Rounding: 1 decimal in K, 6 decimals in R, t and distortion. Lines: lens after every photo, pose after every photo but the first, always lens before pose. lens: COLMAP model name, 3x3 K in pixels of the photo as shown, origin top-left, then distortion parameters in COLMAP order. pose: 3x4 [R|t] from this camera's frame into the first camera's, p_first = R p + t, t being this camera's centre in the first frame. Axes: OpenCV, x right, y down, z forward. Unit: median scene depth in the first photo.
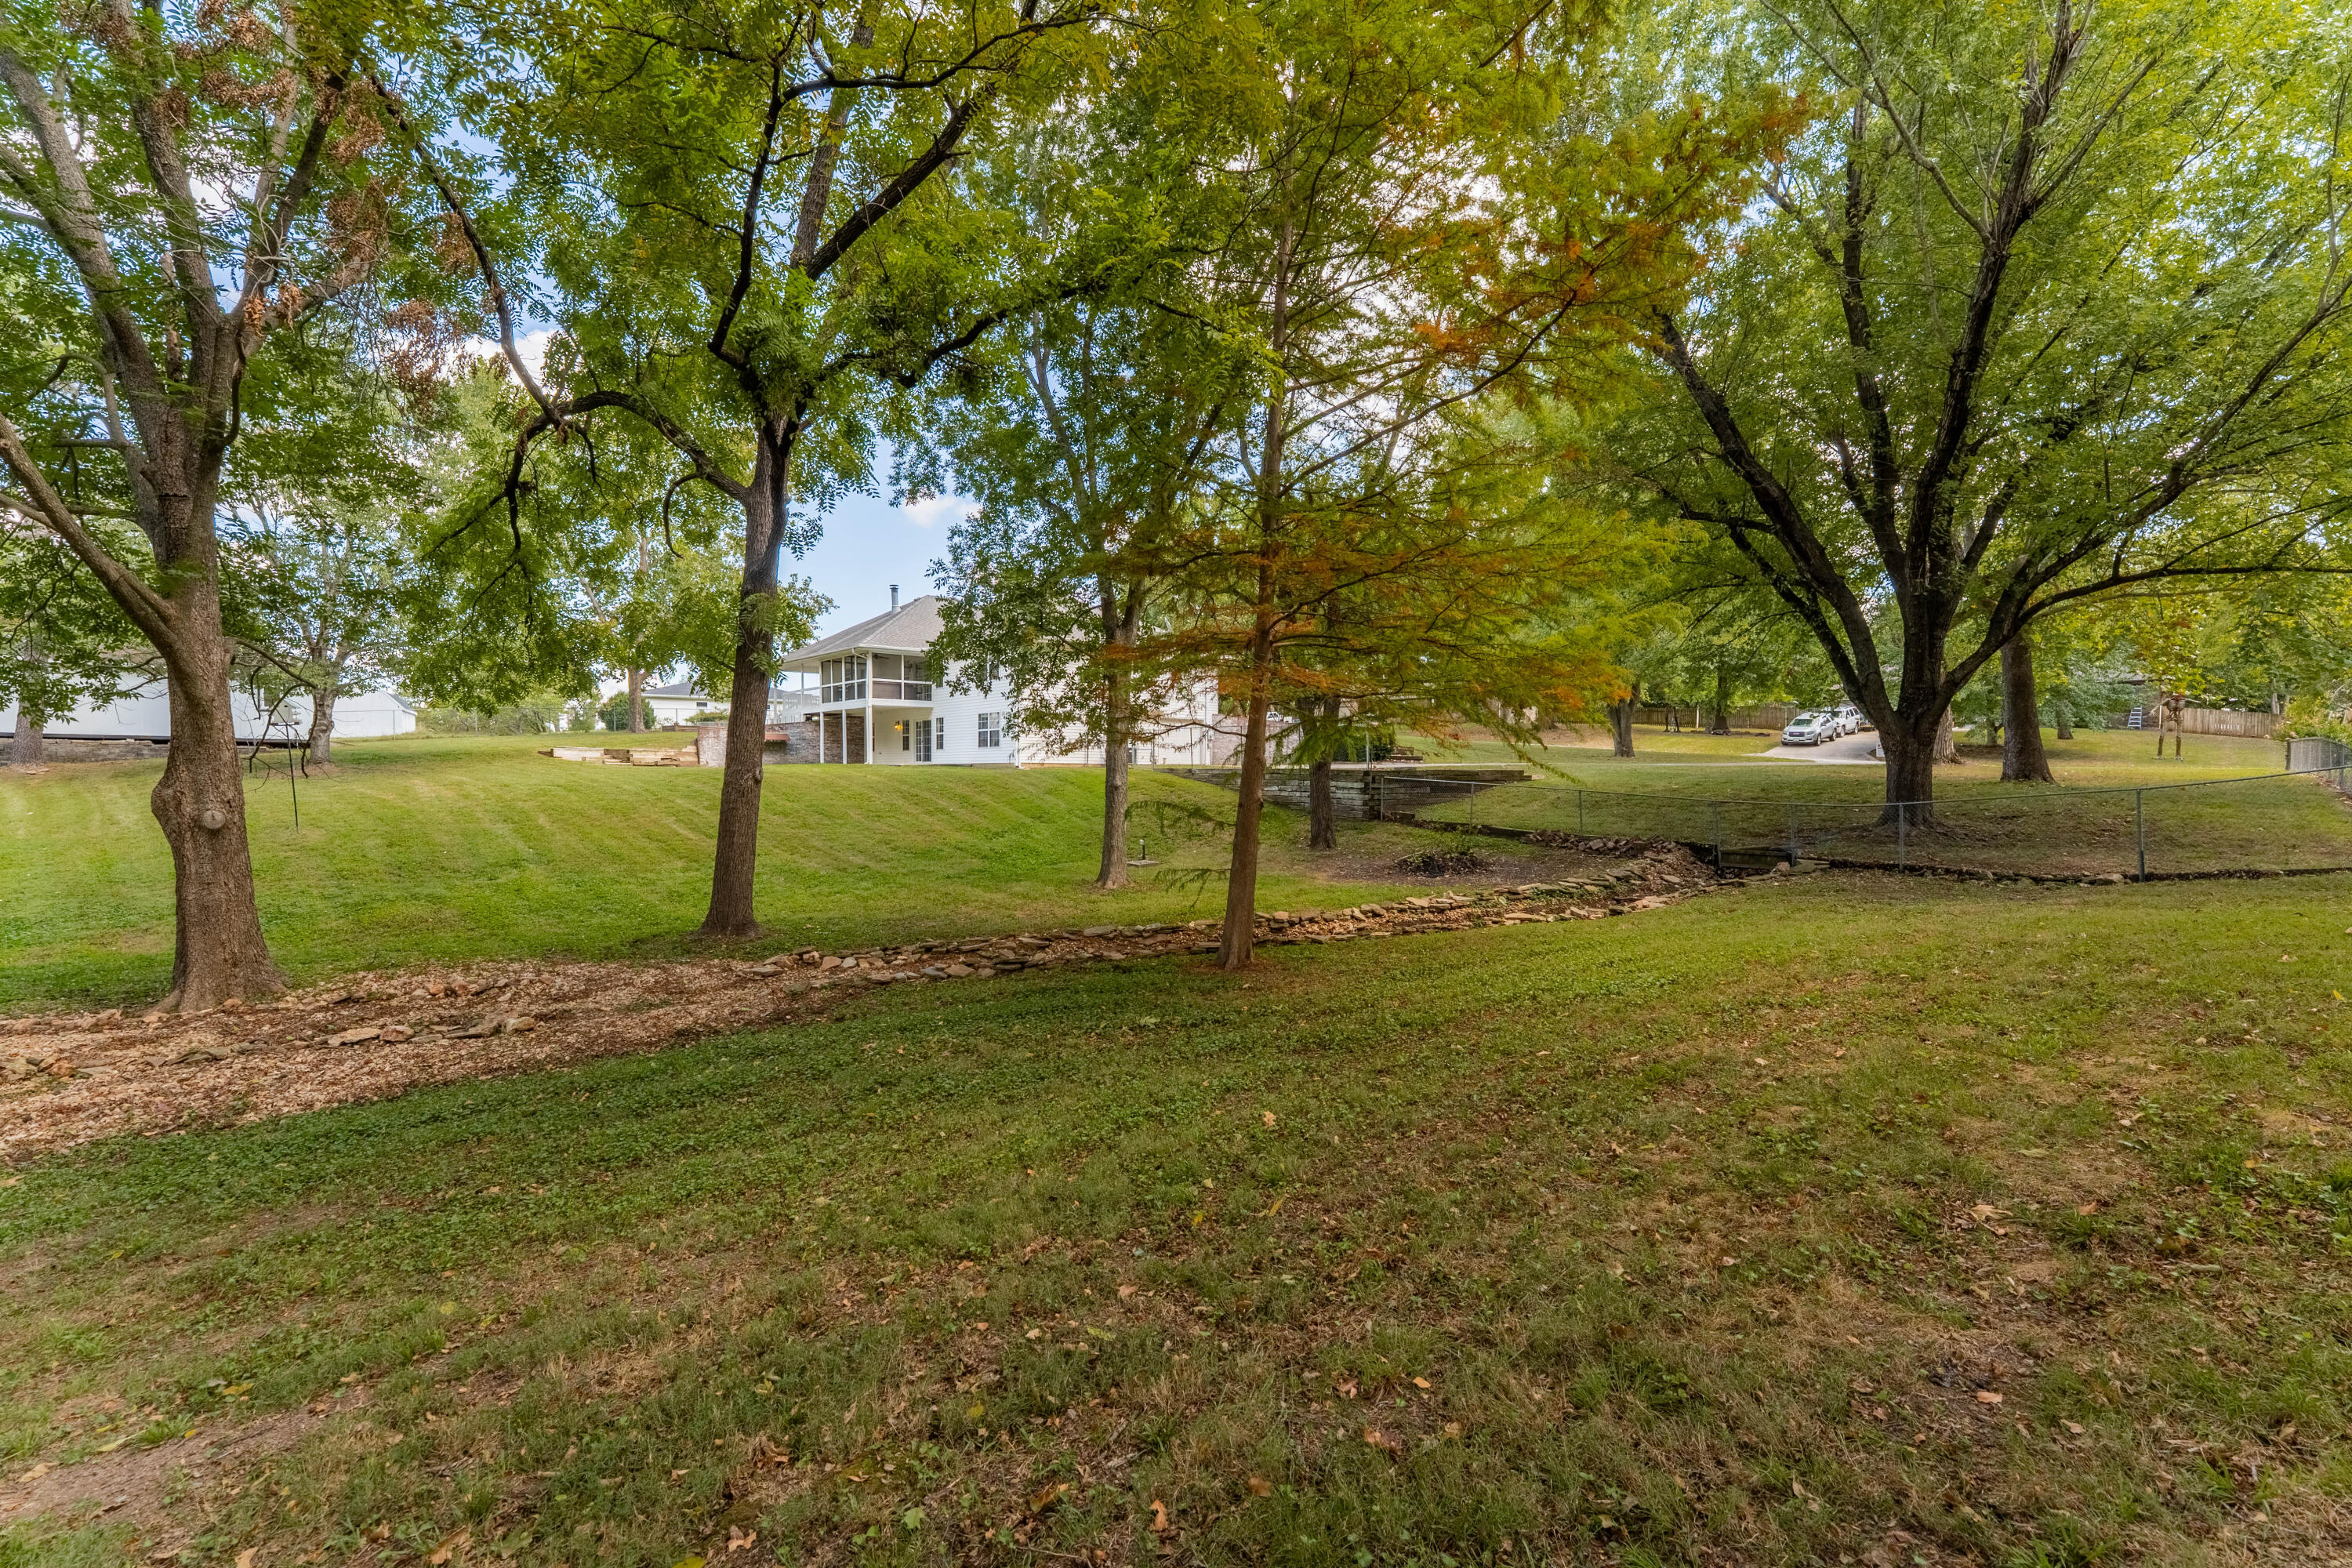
lens RADIAL K [[979.6, 0, 1176.0], [0, 979.6, 784.0], [0, 0, 1]] dist [-0.000662, 0.000506]
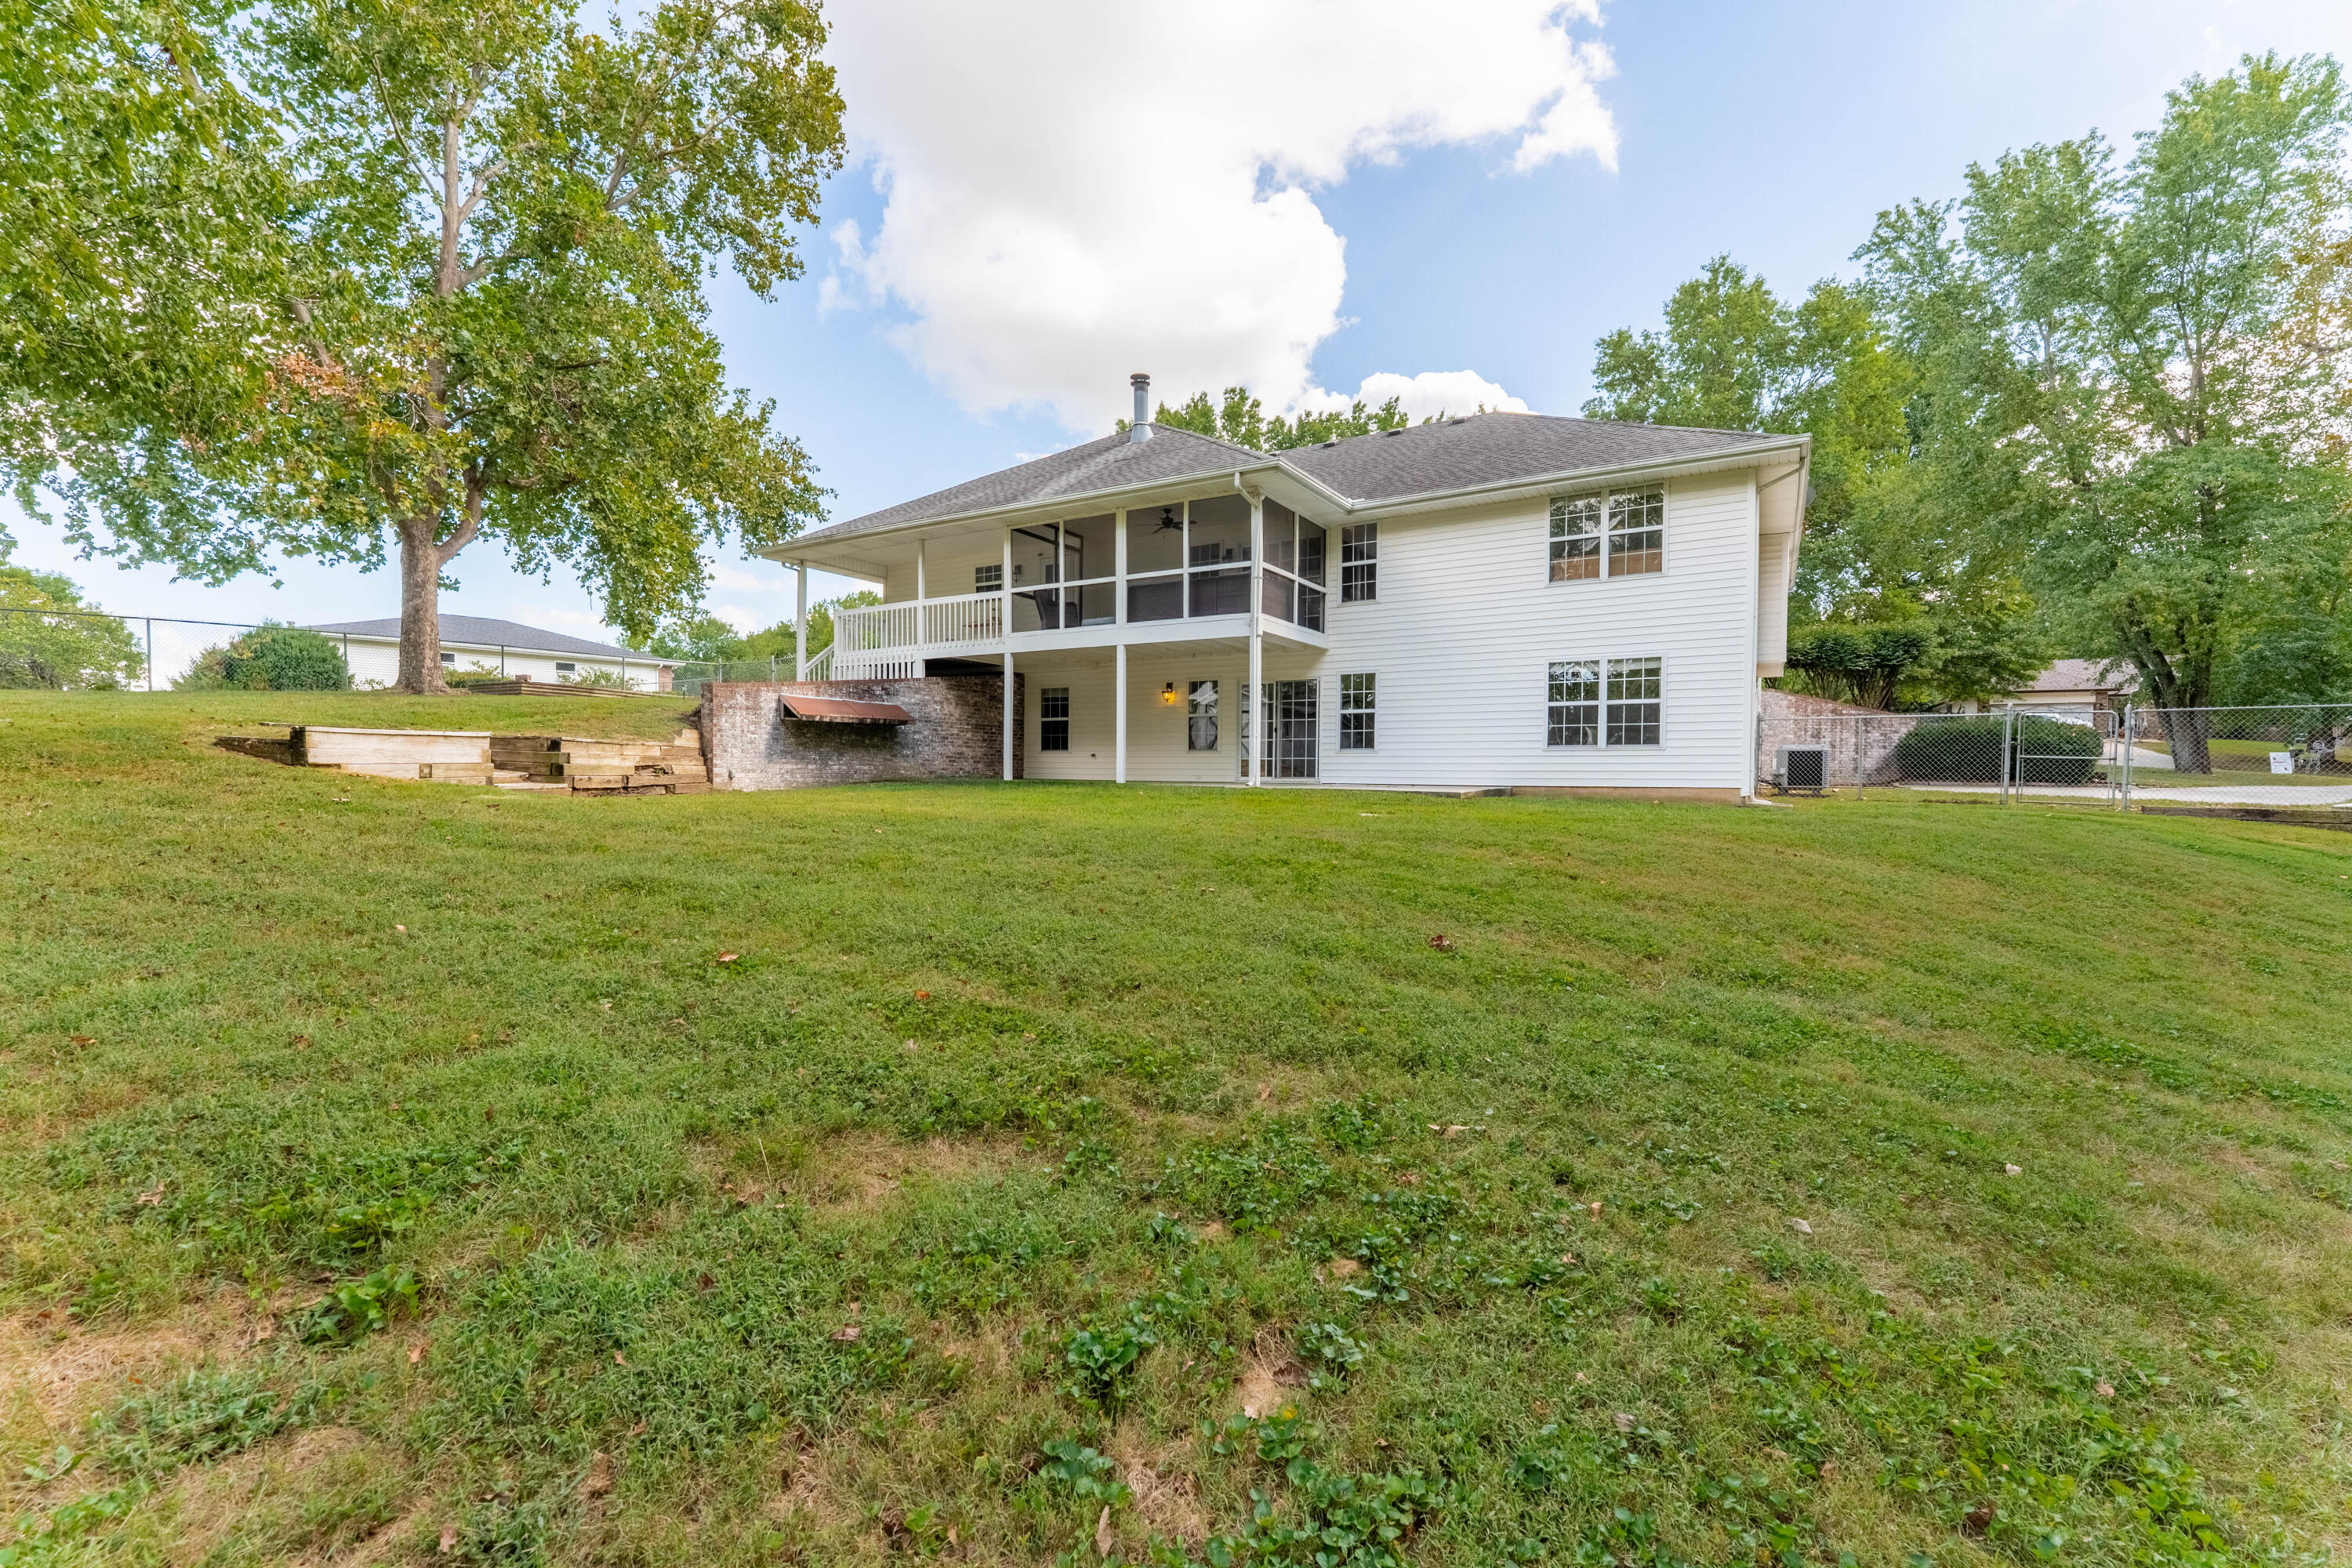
lens RADIAL K [[979.6, 0, 1176.0], [0, 979.6, 784.0], [0, 0, 1]] dist [-0.000662, 0.000506]
pose [[0.952931, 0.001159, 0.303186, -0.443928], [-0.000995, 0.999999, -0.000696, -0.019888], [-0.303186, 0.000362, 0.952931, 0.620455]]
